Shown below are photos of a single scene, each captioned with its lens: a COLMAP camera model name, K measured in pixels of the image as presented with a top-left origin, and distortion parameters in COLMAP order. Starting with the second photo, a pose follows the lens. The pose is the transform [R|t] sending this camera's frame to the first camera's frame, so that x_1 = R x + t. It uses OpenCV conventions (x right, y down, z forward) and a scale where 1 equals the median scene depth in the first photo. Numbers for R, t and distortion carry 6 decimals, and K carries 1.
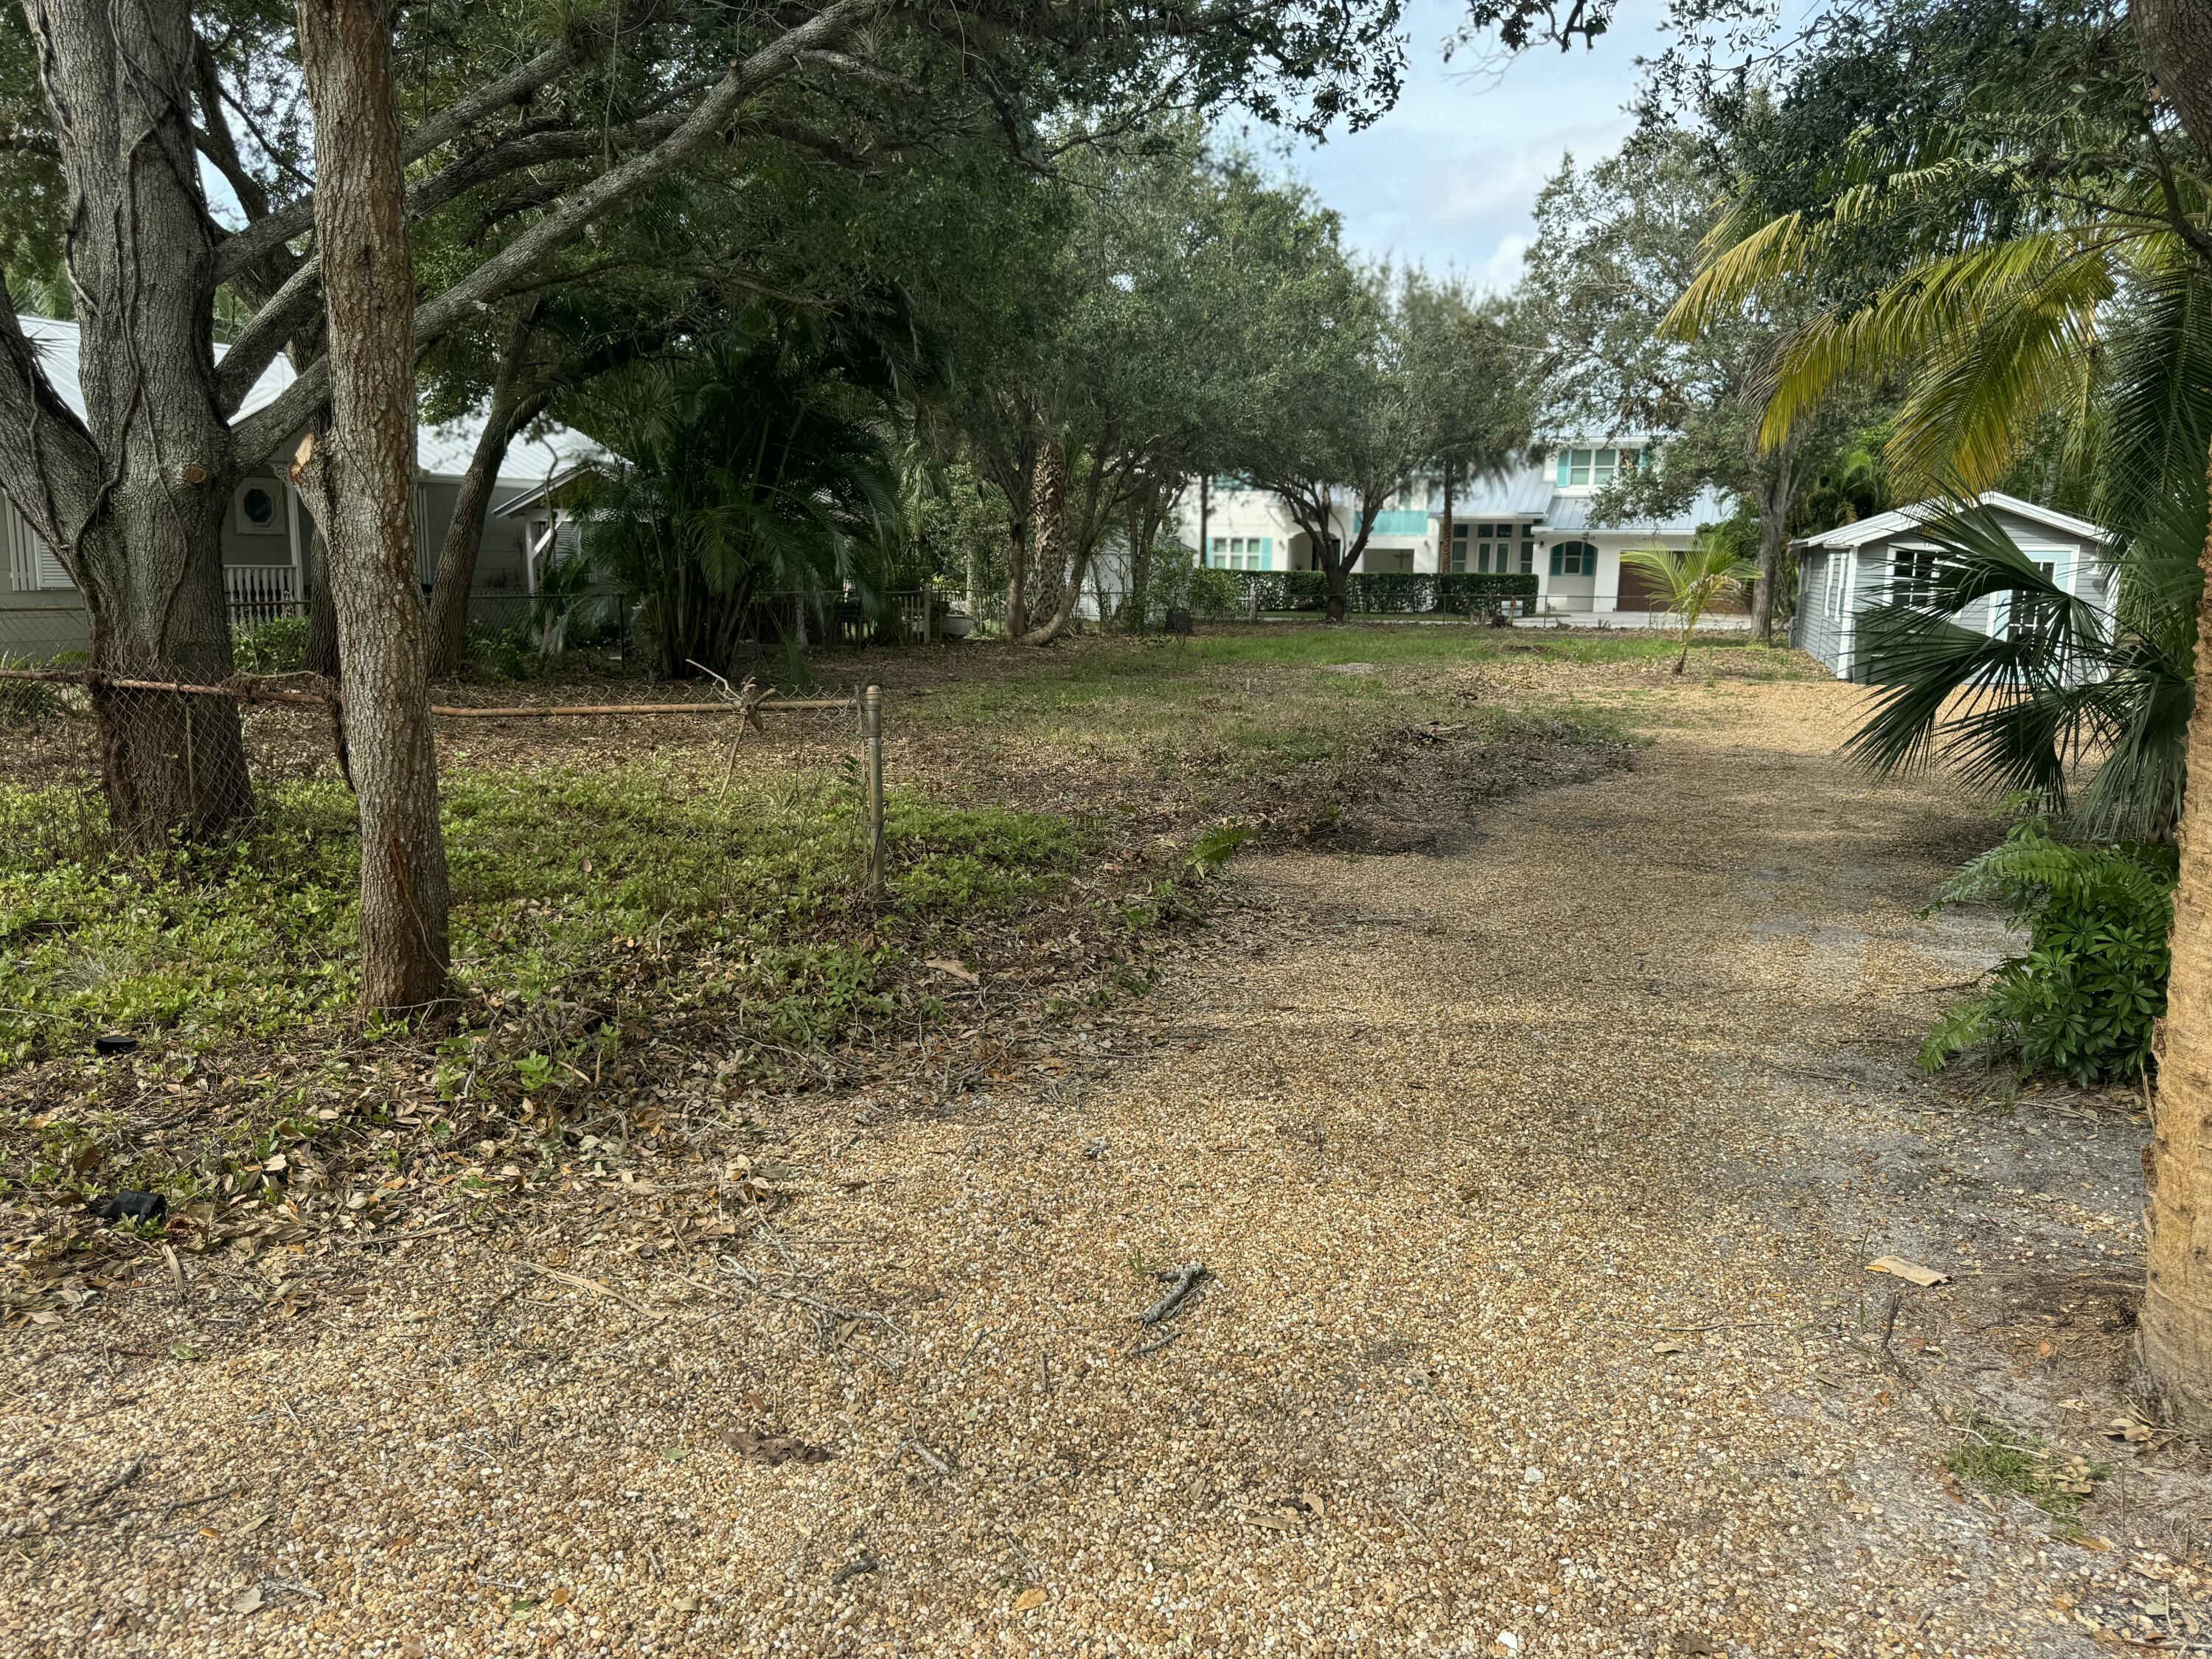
lens RADIAL K [[1568.2, 0, 1086.3], [0, 1568.2, 821.3], [0, 0, 1]] dist [0.056899, -0.063509]
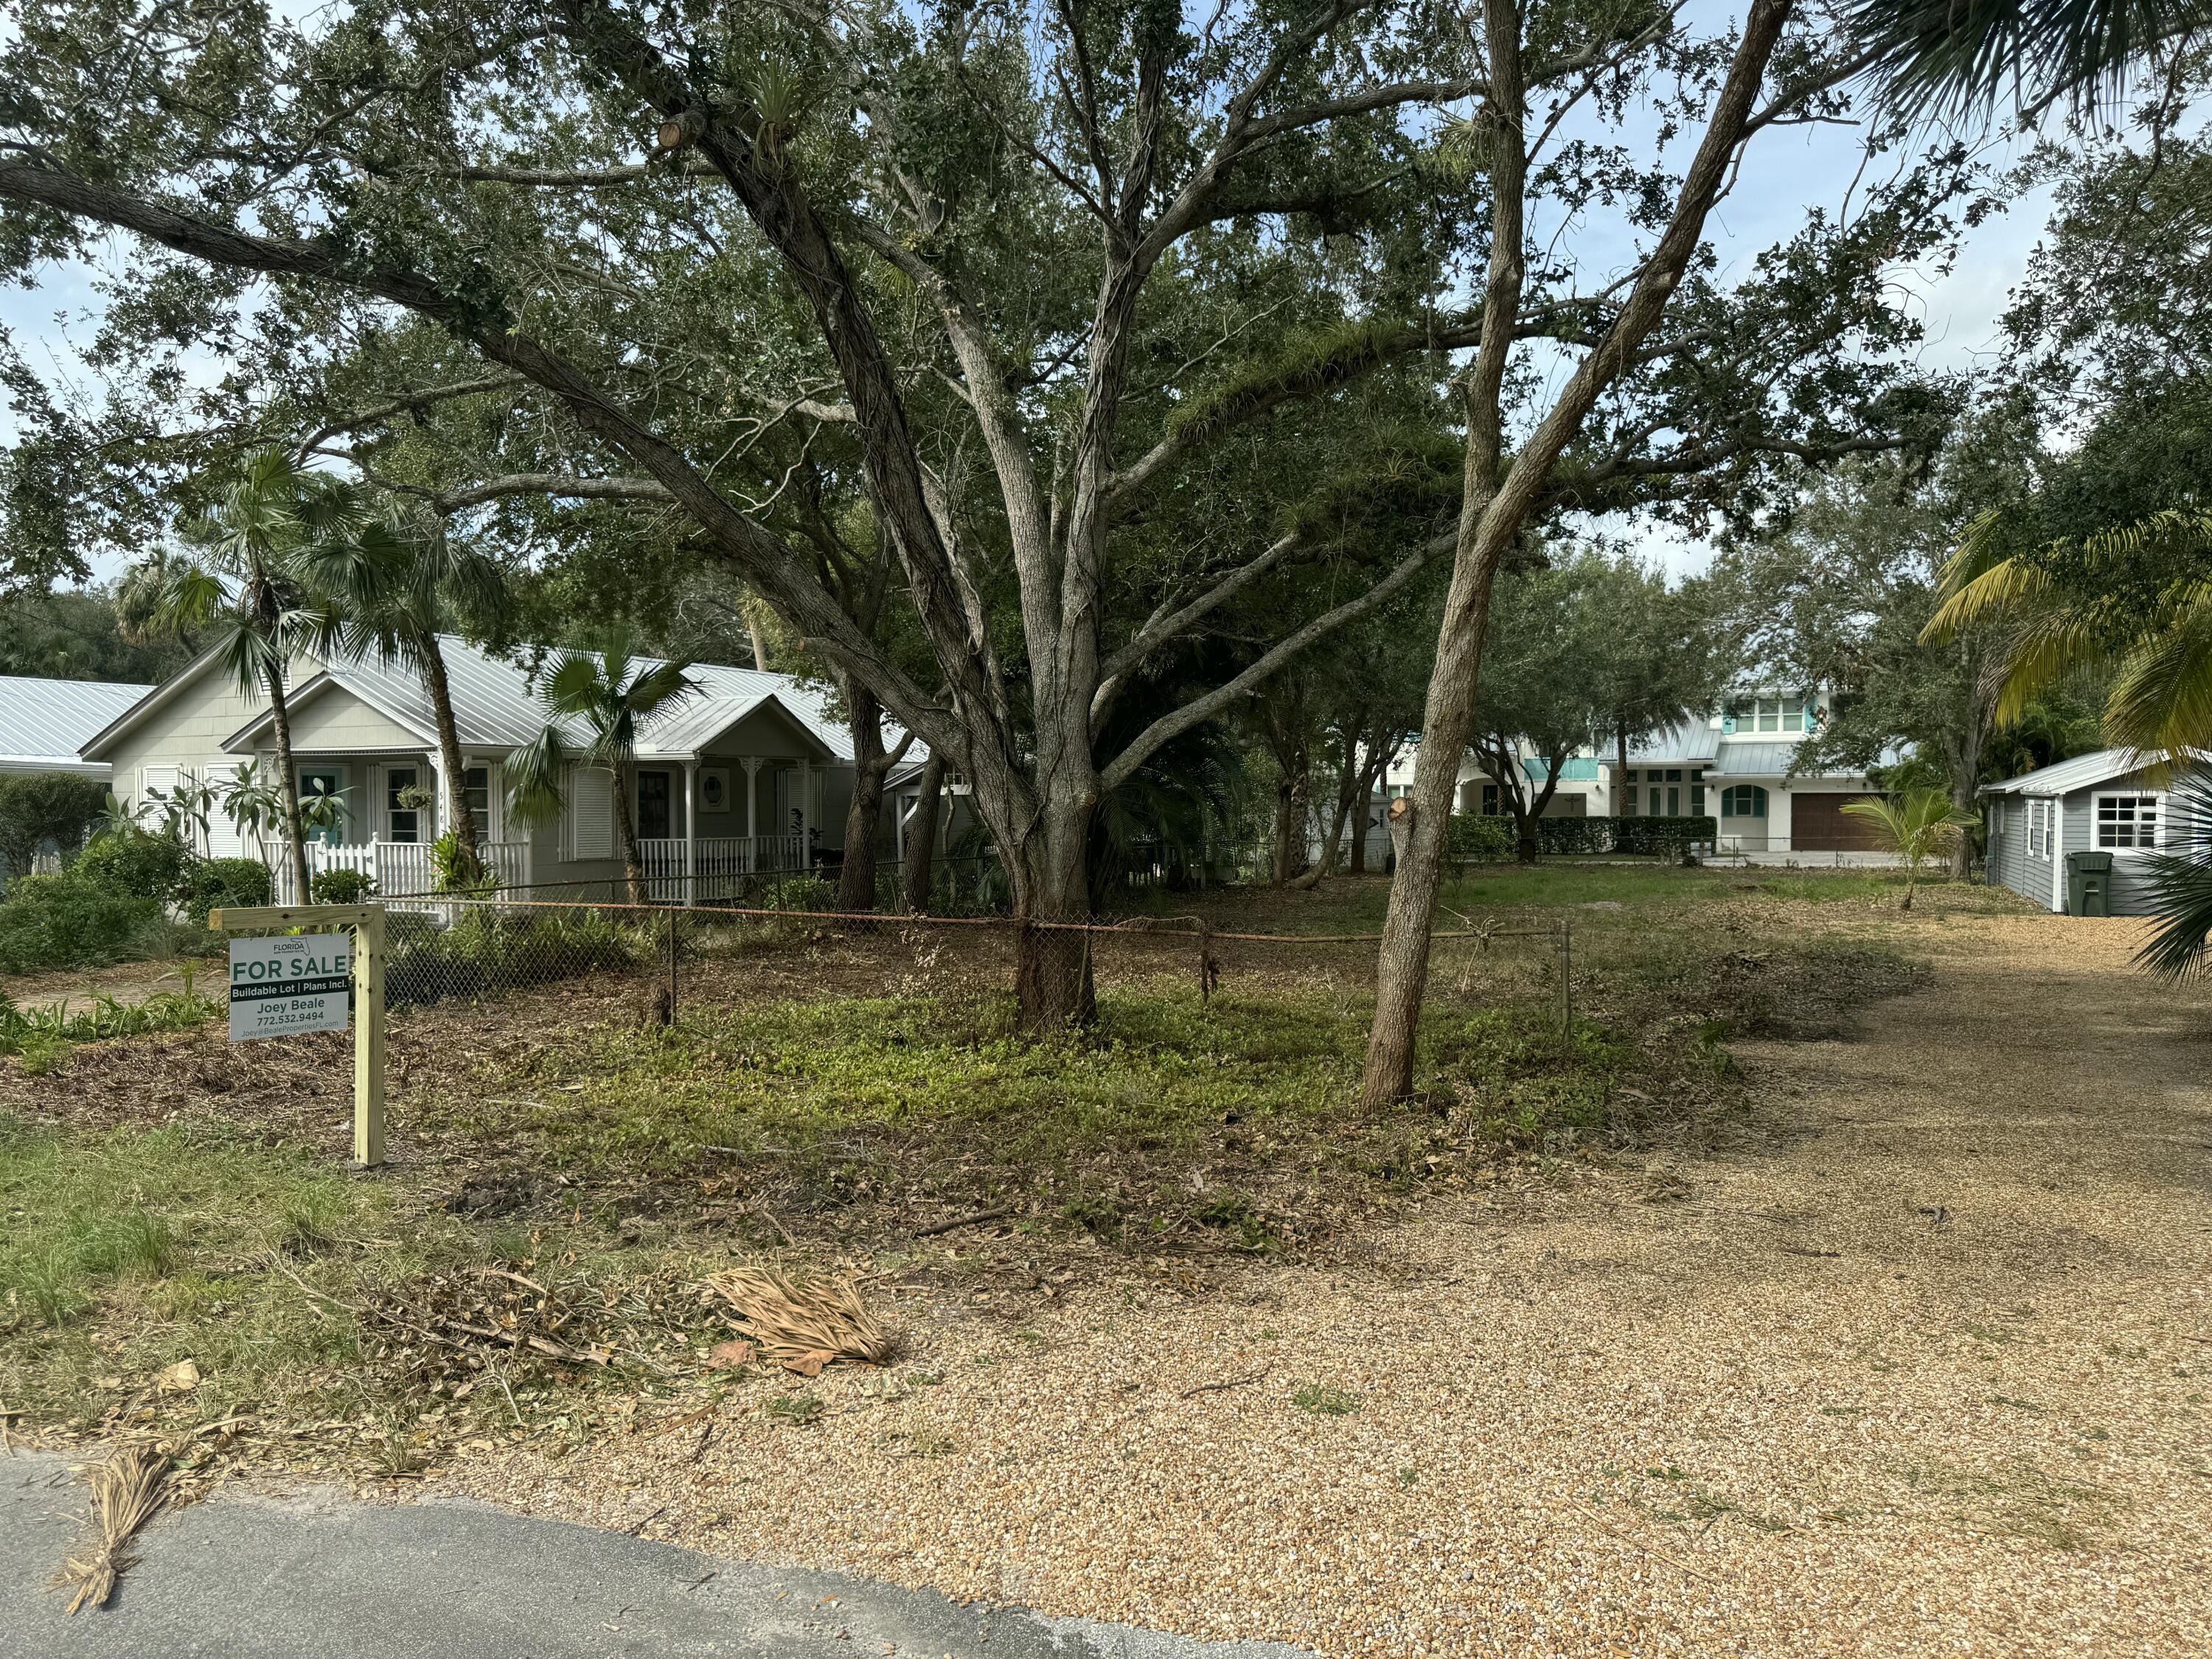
lens RADIAL K [[1568.2, 0, 1100.4], [0, 1568.2, 827.8], [0, 0, 1]] dist [0.056899, -0.063509]
pose [[0.997409, -0.017490, -0.069779, -0.086338], [0.006822, 0.988619, -0.150283, 0.010735], [0.071614, 0.149418, 0.986177, -0.116151]]
